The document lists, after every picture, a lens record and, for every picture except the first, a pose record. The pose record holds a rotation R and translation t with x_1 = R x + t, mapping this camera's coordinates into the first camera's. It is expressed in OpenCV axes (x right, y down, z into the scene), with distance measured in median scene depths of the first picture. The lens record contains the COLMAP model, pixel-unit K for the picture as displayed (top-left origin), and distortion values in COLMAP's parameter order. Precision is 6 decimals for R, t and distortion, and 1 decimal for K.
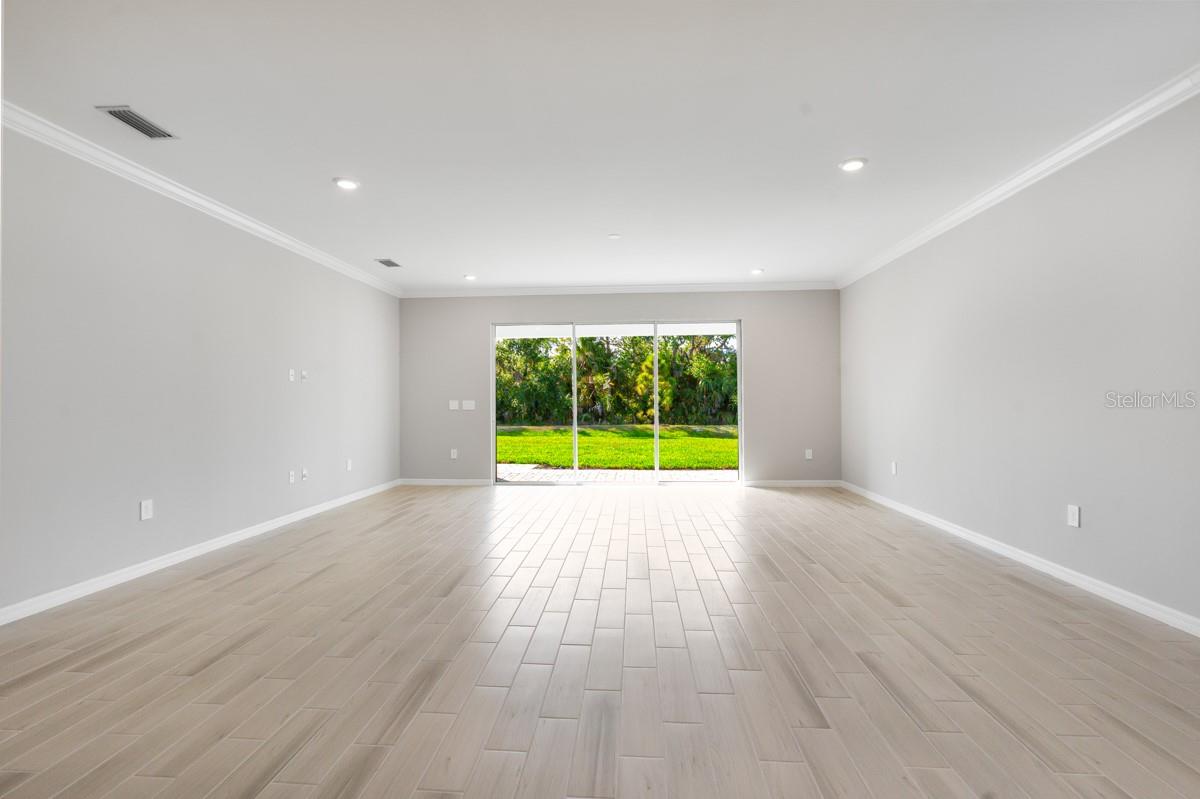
lens RADIAL K [[538.3, 0, 606.7], [0, 538.3, 397.4], [0, 0, 1]] dist [-0.002732, -0.001953]
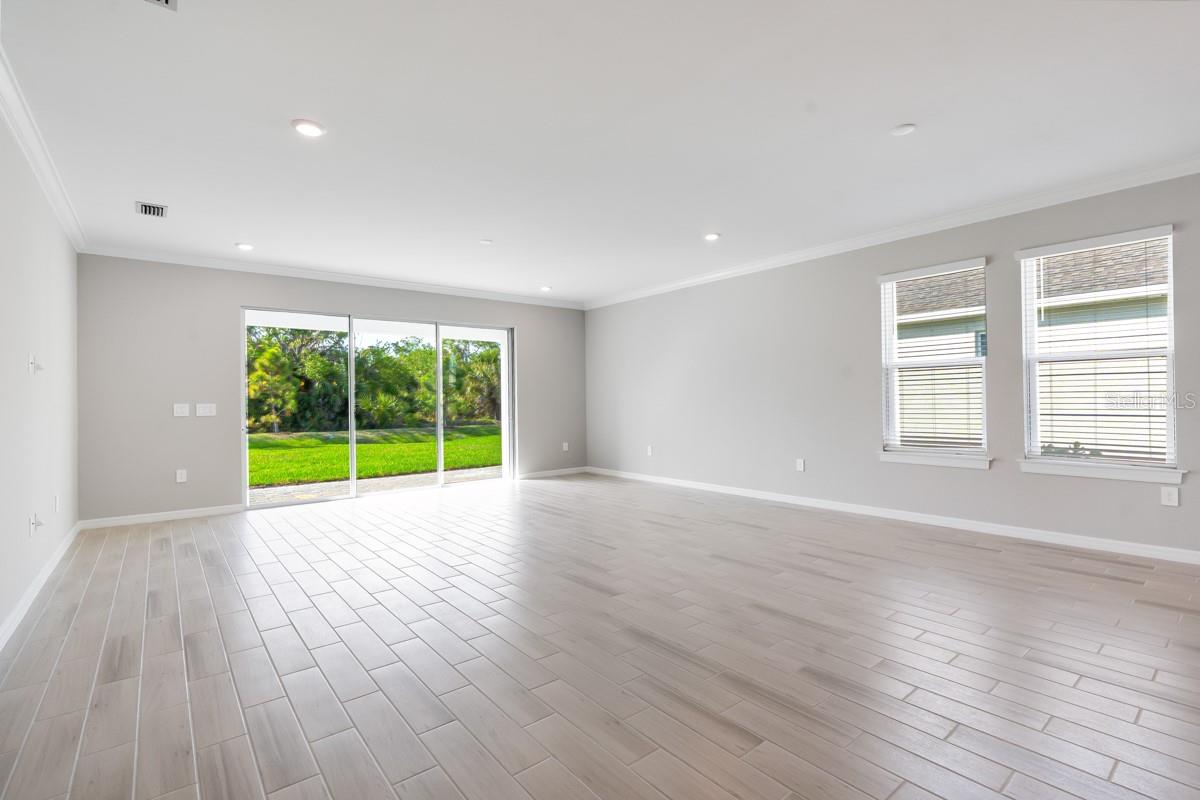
lens RADIAL K [[538.3, 0, 603.9], [0, 538.3, 398.8], [0, 0, 1]] dist [-0.002732, -0.001953]
pose [[0.739340, -0.001821, 0.673330, -0.251021], [0.004695, 0.999986, -0.002452, 0.002247], [-0.673316, 0.004974, 0.739338, 0.043898]]
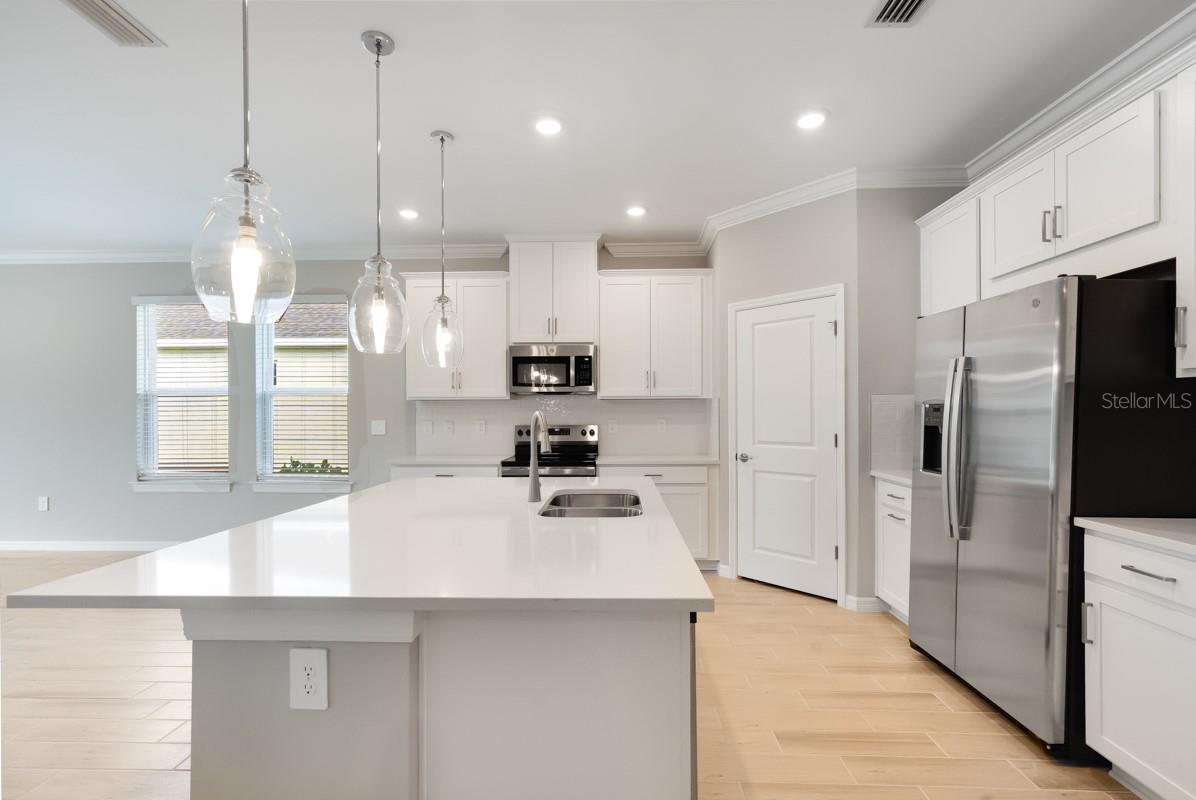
lens RADIAL K [[536.5, 0, 599.4], [0, 536.5, 414.8], [0, 0, 1]] dist [-0.002732, -0.001953]
pose [[-0.023277, 0.001528, 0.999728, -0.202598], [-0.002934, 0.999994, -0.001597, -0.008046], [-0.999725, -0.002970, -0.023272, -0.157625]]
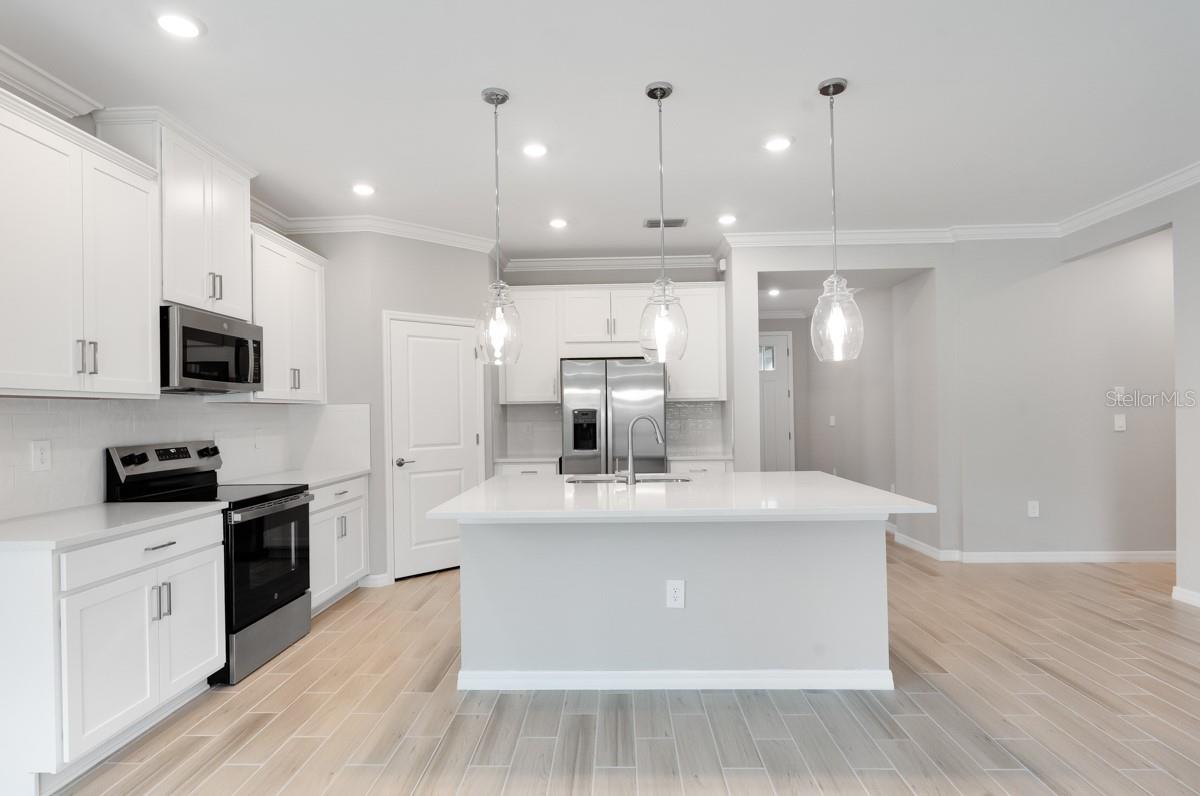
lens RADIAL K [[628.6, 0, 585.7], [0, 628.6, 416.5], [0, 0, 1]] dist [-0.006976, -0.000486]
pose [[-0.999602, 0.021090, -0.018716, 0.033754], [0.021121, 0.999776, -0.001433, -0.008504], [0.018682, -0.001827, -0.999824, 0.178001]]
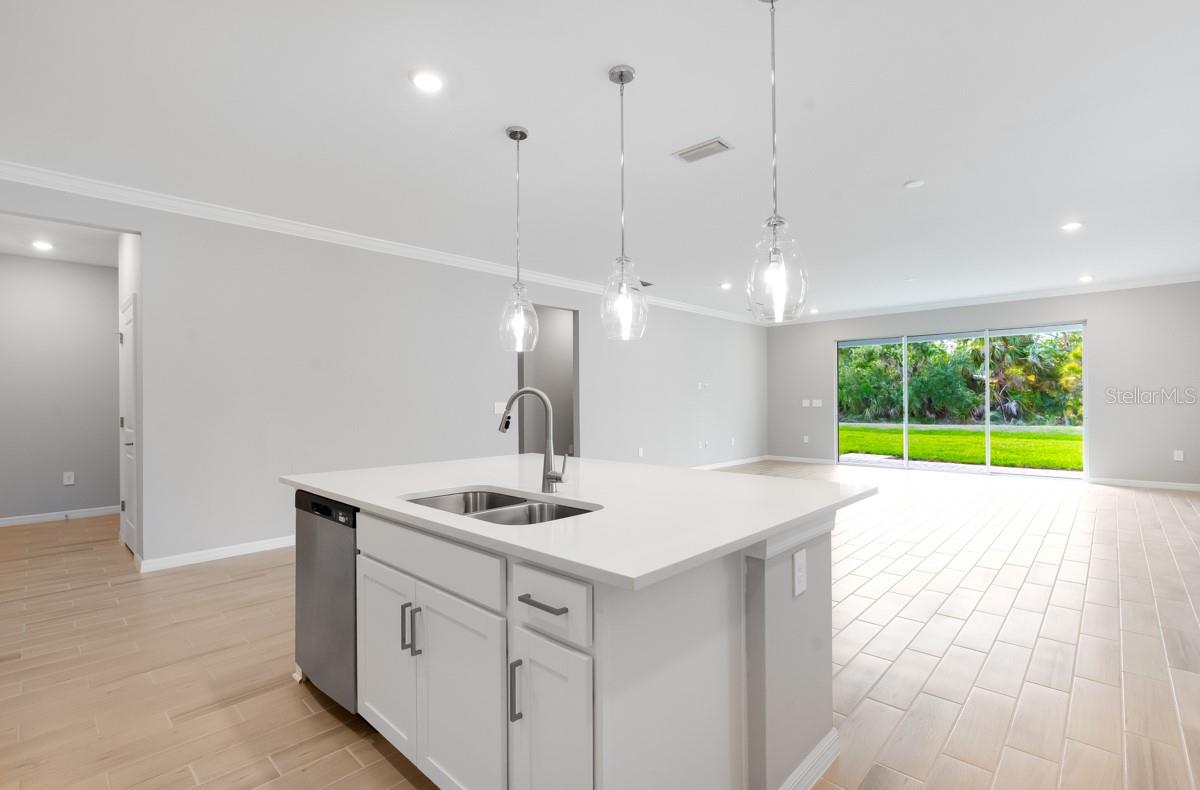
lens RADIAL K [[545.3, 0, 601.9], [0, 545.3, 393.6], [0, 0, 1]] dist [-0.012009, -0.000001]
pose [[0.760725, -0.008815, -0.649015, 0.152080], [0.008845, 0.999956, -0.003213, -0.007059], [0.649014, -0.003297, 0.760769, -0.264027]]
